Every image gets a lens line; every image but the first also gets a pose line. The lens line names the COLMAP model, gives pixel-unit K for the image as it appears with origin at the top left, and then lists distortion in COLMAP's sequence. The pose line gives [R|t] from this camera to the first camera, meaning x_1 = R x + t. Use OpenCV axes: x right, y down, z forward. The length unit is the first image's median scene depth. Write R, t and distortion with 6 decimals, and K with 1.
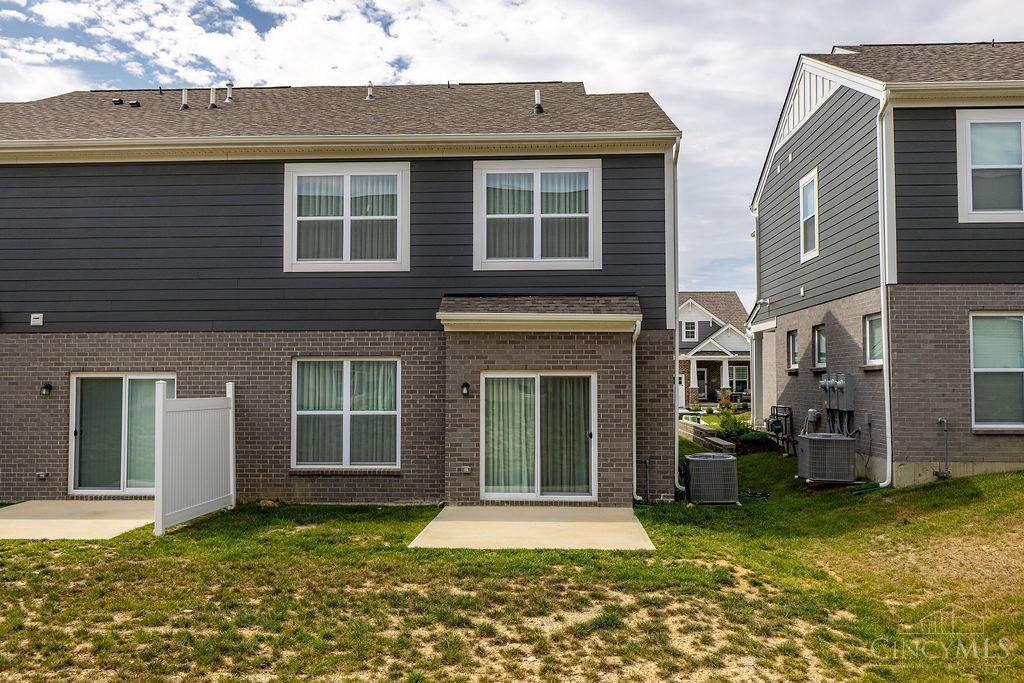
lens RADIAL K [[884.2, 0, 512.0], [0, 884.2, 341.5], [0, 0, 1]] dist [0.039864, -0.007873]
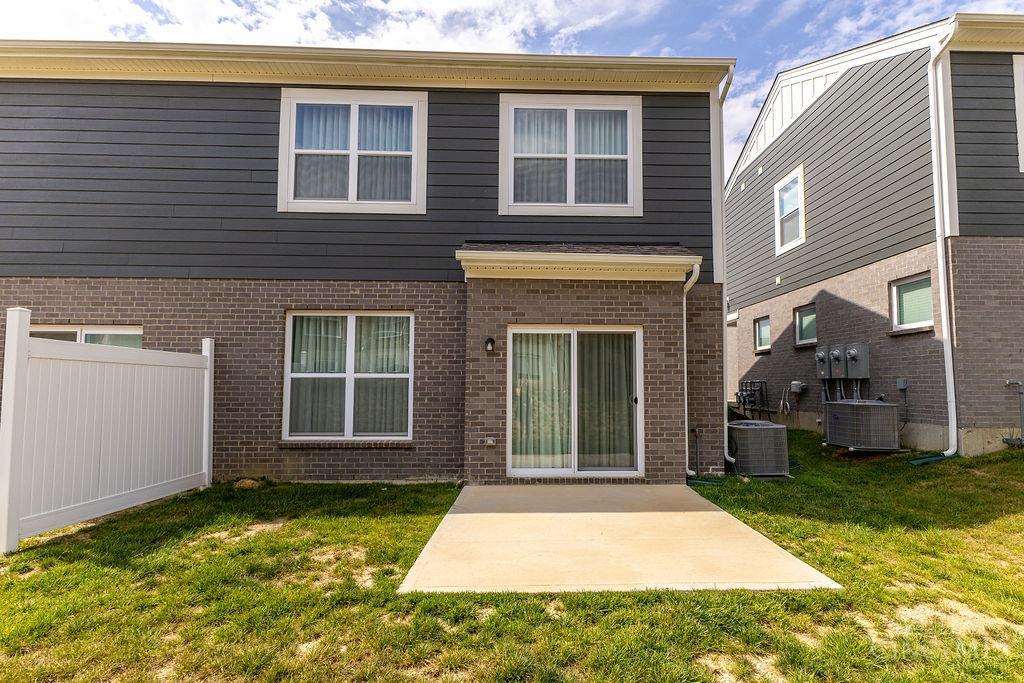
lens RADIAL K [[451.3, 0, 533.4], [0, 451.3, 359.0], [0, 0, 1]] dist [-0.001418, 0.000096]
pose [[0.996457, 0.007725, 0.083749, -0.046071], [-0.006189, 0.999808, -0.018582, 0.072411], [-0.083876, 0.017998, 0.996314, 0.554010]]
